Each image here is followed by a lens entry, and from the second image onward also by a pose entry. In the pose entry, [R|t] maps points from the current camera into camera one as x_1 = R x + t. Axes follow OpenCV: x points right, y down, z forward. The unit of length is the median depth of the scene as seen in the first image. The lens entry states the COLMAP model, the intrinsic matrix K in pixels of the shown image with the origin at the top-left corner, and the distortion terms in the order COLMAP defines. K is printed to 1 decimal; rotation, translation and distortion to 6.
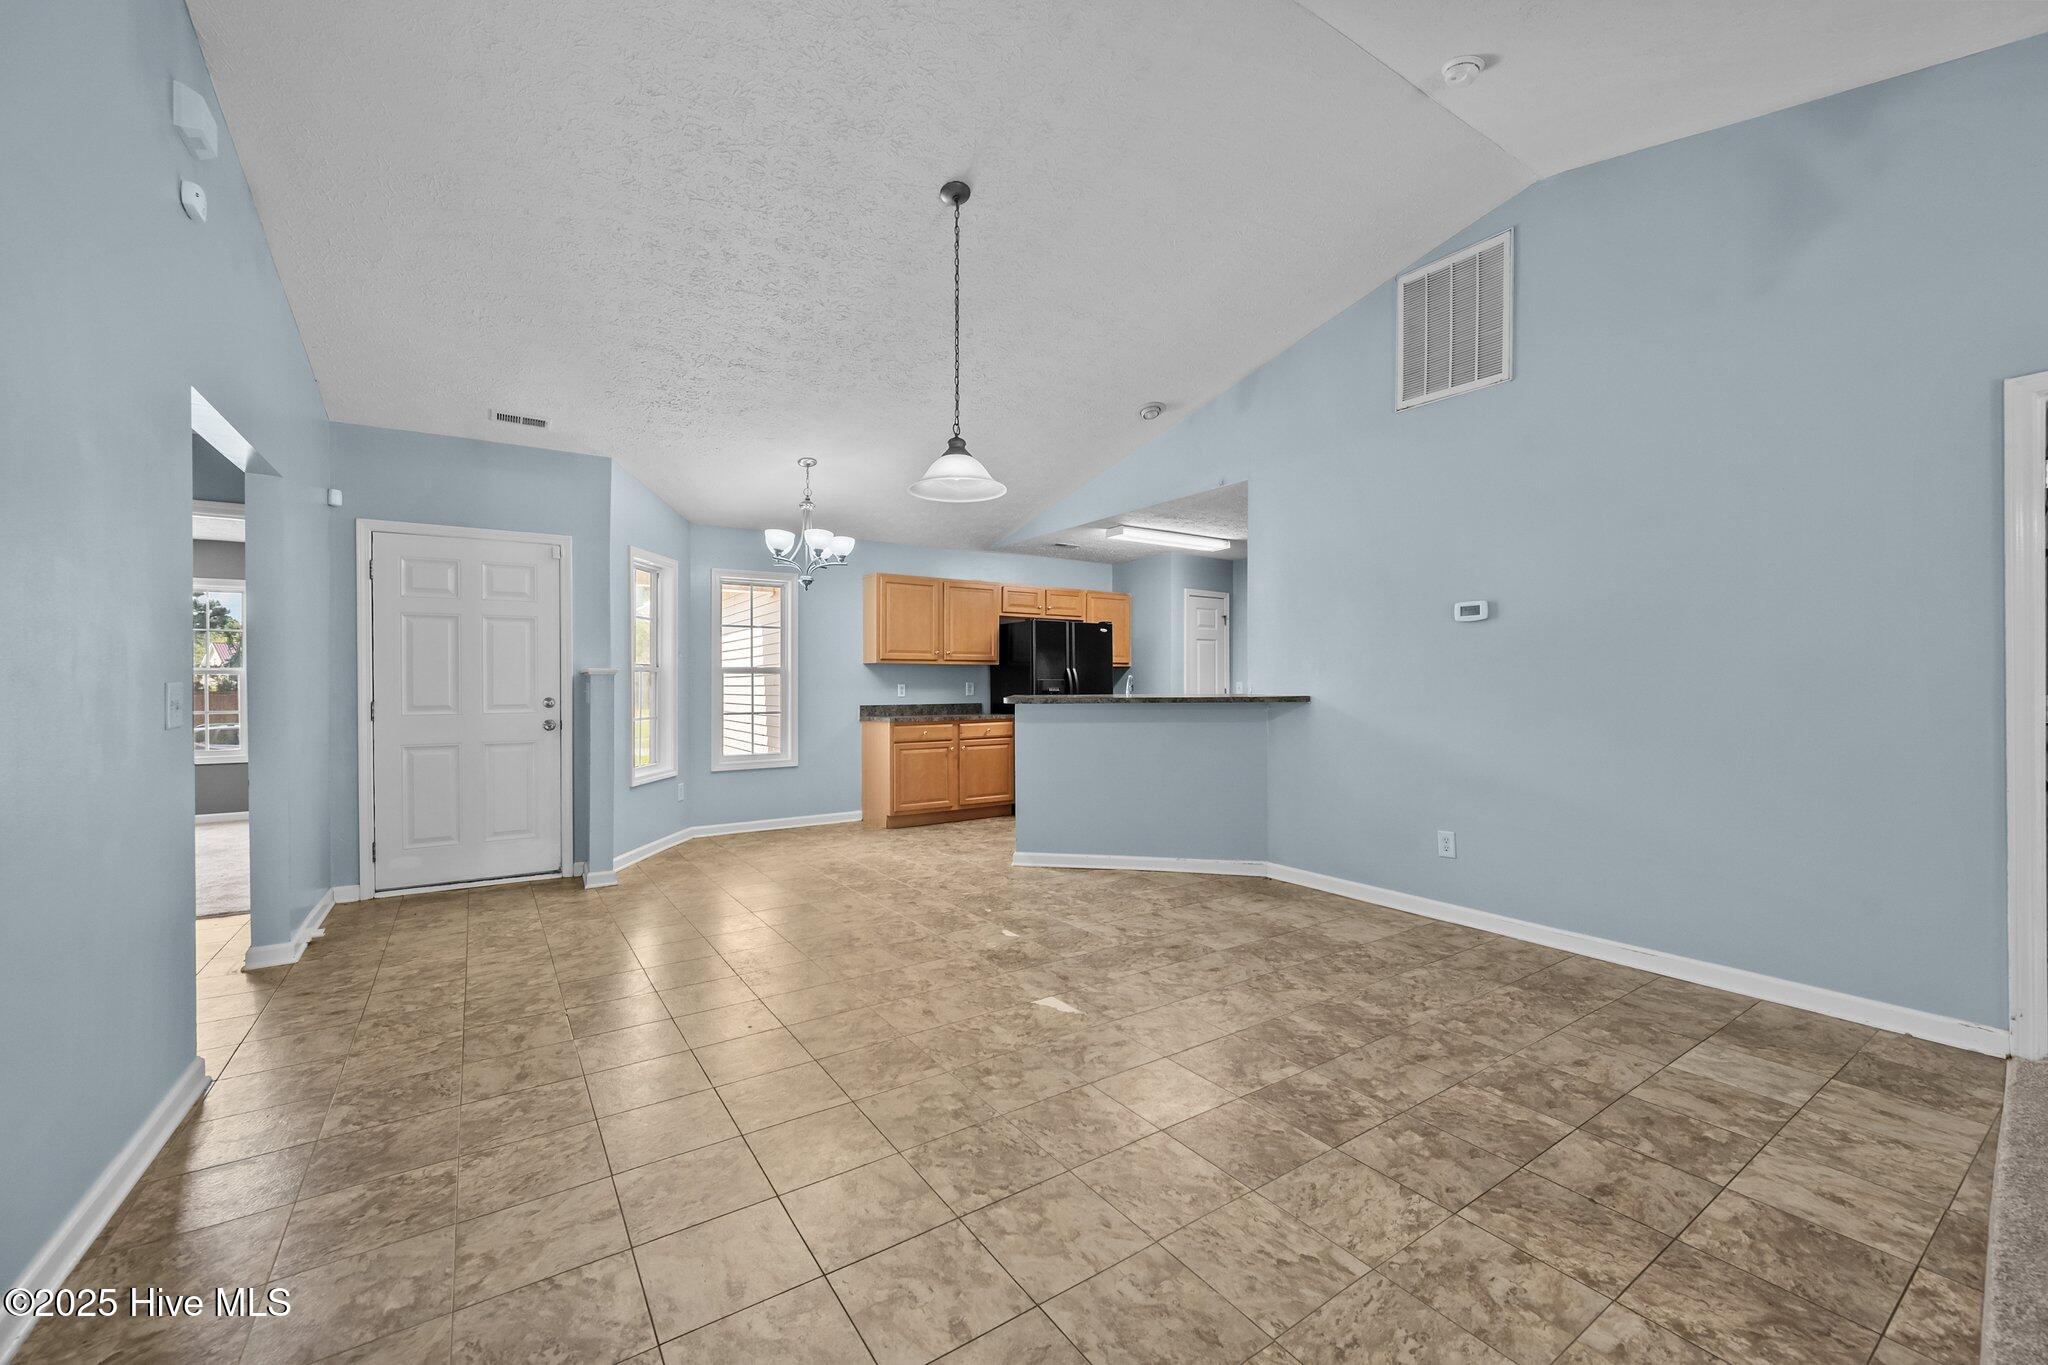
lens RADIAL K [[812.3, 0, 1030.8], [0, 812.3, 685.5], [0, 0, 1]] dist [0.002335, 0.000112]
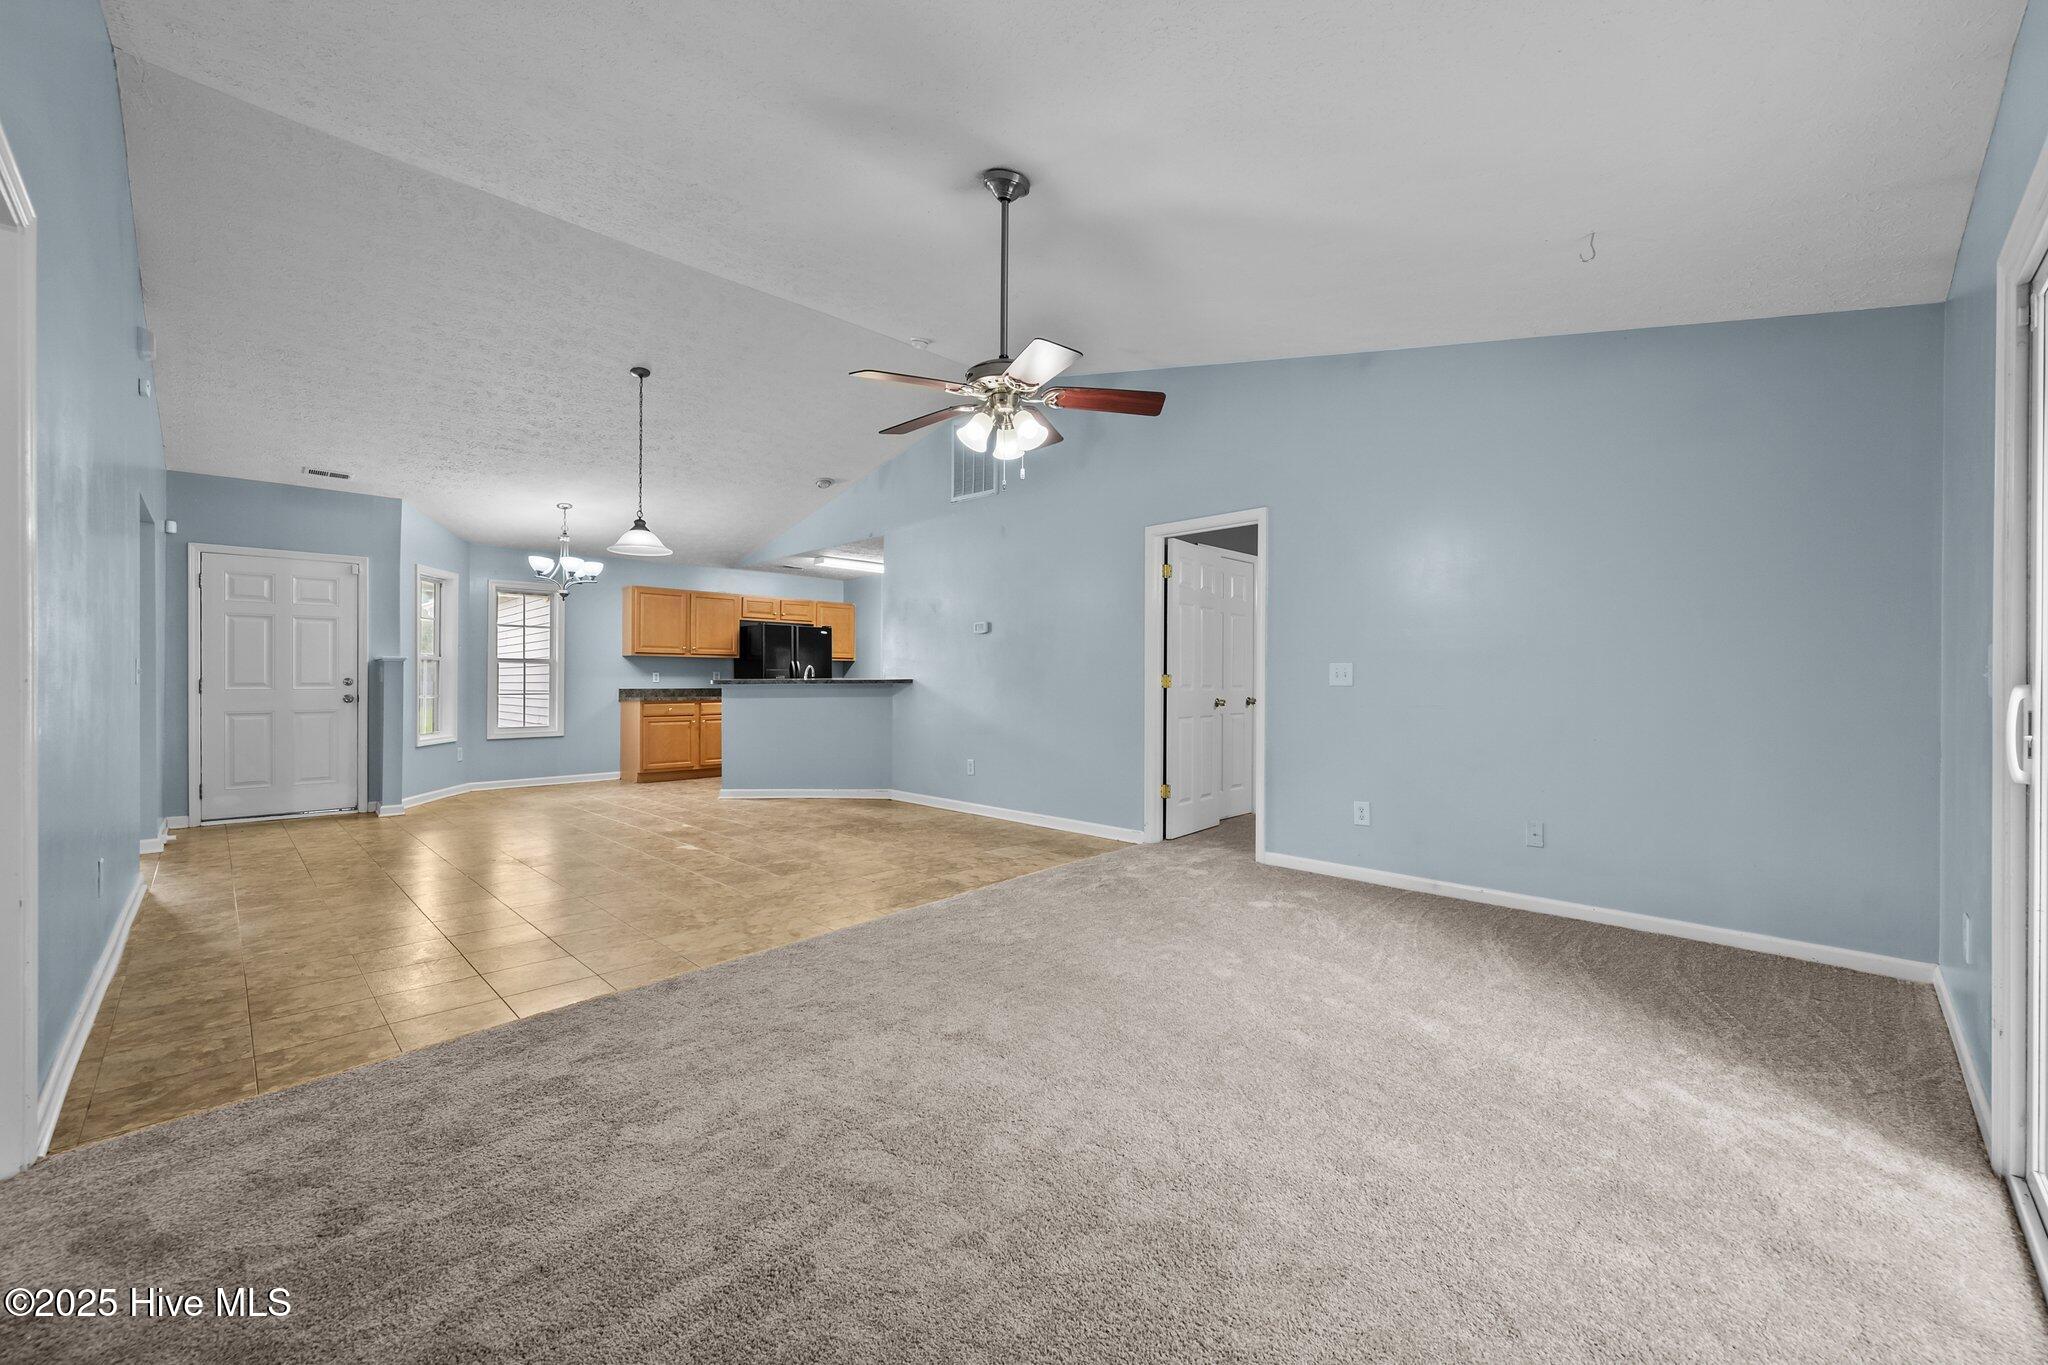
lens RADIAL K [[804.9, 0, 1024.0], [0, 804.9, 682.5], [0, 0, 1]] dist [0.001995, 0.000021]
pose [[0.981560, 0.005011, 0.191091, 0.247052], [-0.005016, 0.999987, -0.000456, 0.017379], [-0.191091, -0.000510, 0.981572, -0.518111]]
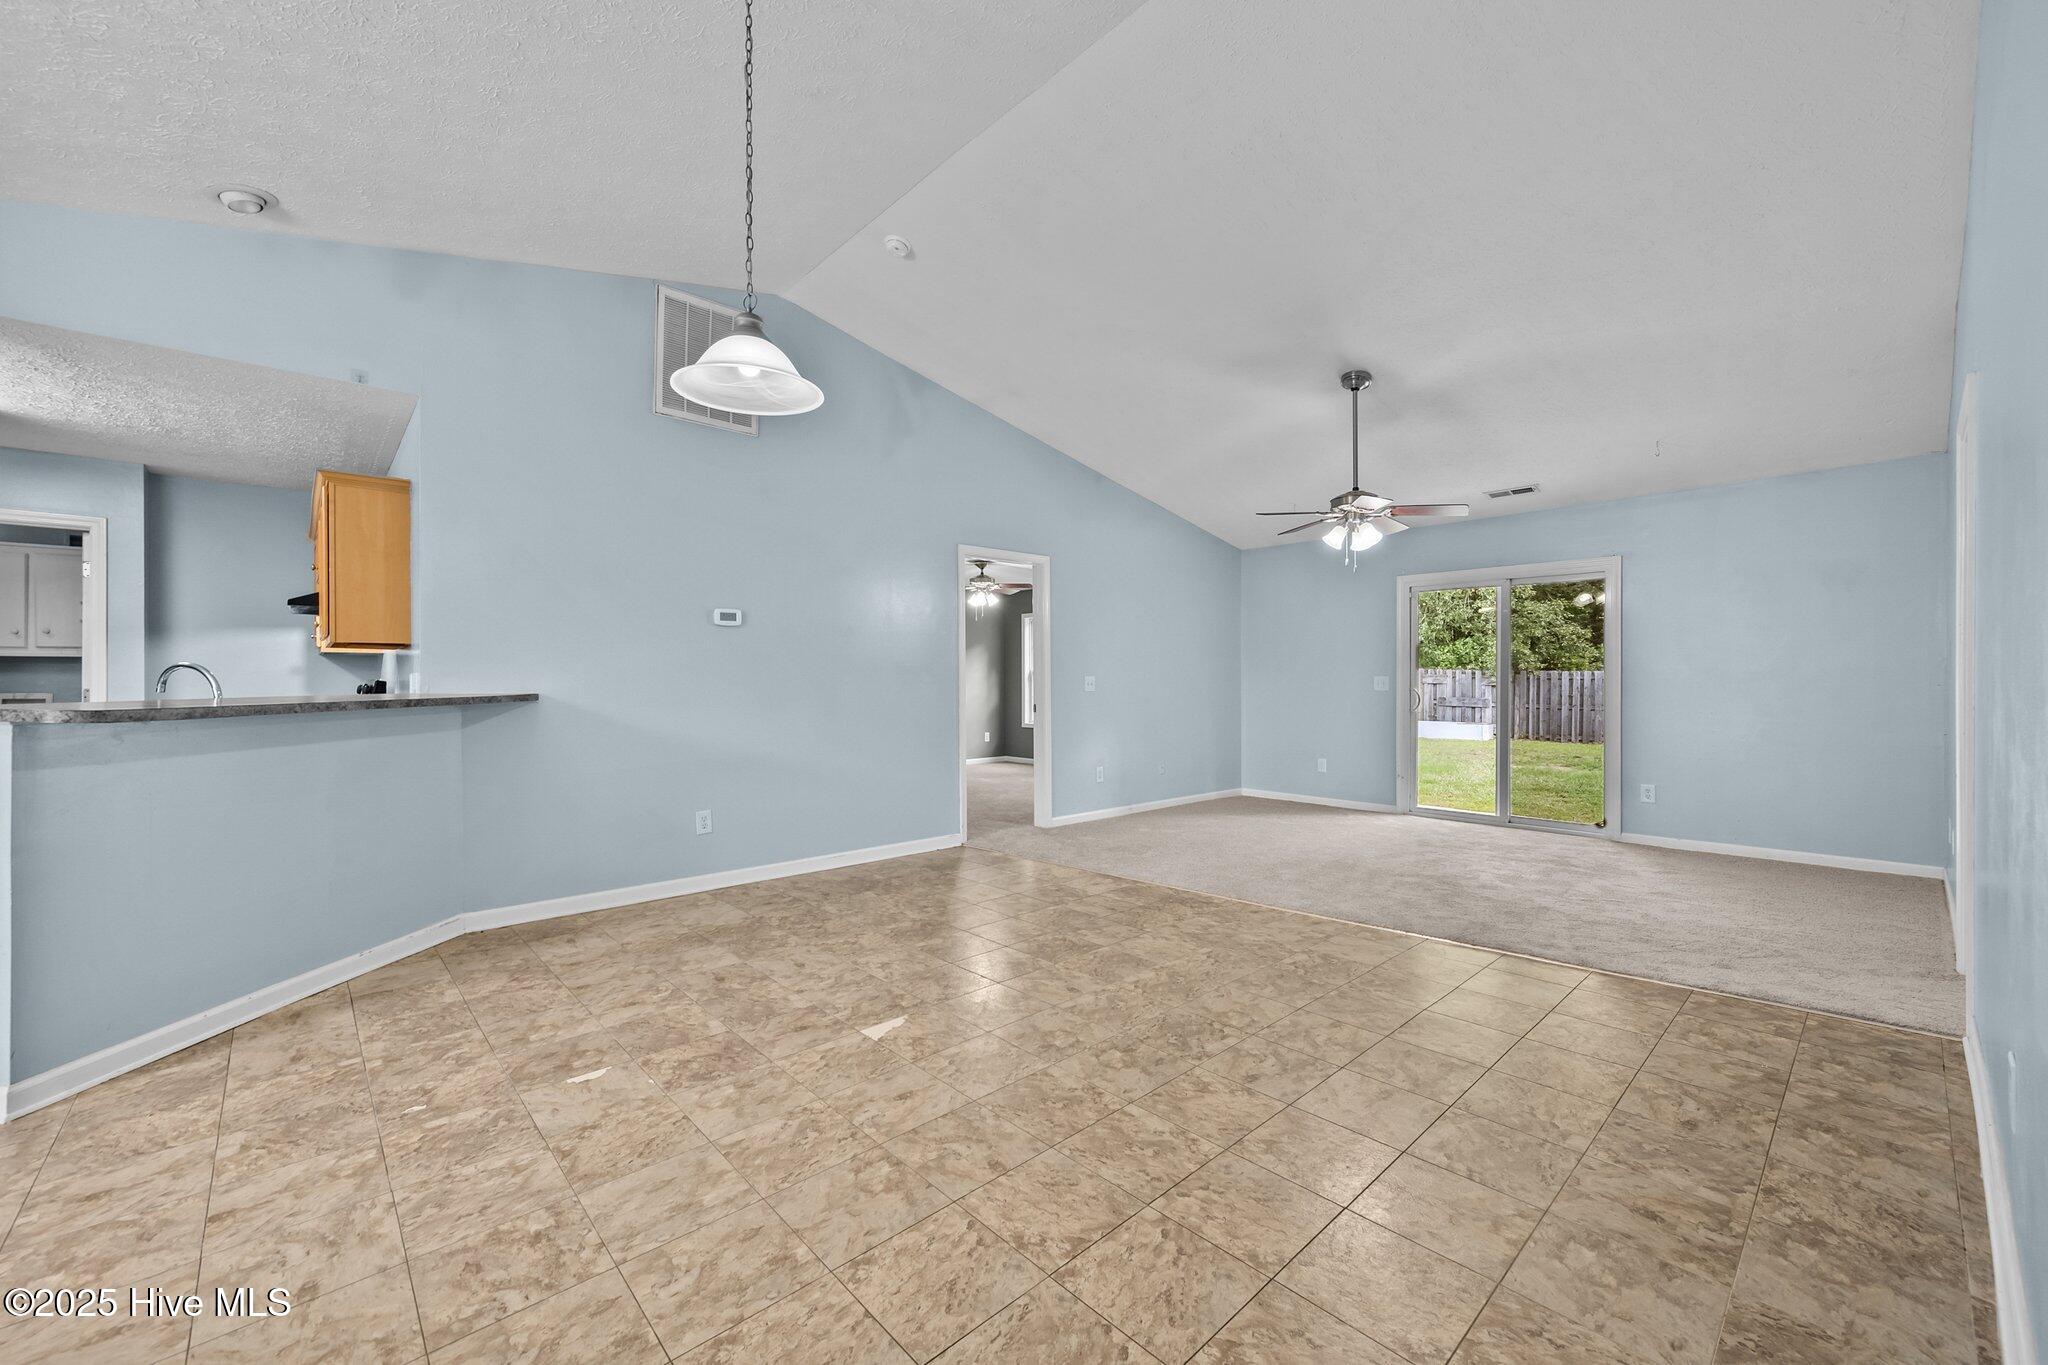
lens RADIAL K [[812.3, 0, 1030.8], [0, 812.3, 685.5], [0, 0, 1]] dist [0.002335, 0.000112]
pose [[-0.154142, -0.002635, 0.988045, -0.531033], [0.006220, 0.999974, 0.003637, 0.004118], [-0.988029, 0.006706, -0.154122, 0.579805]]
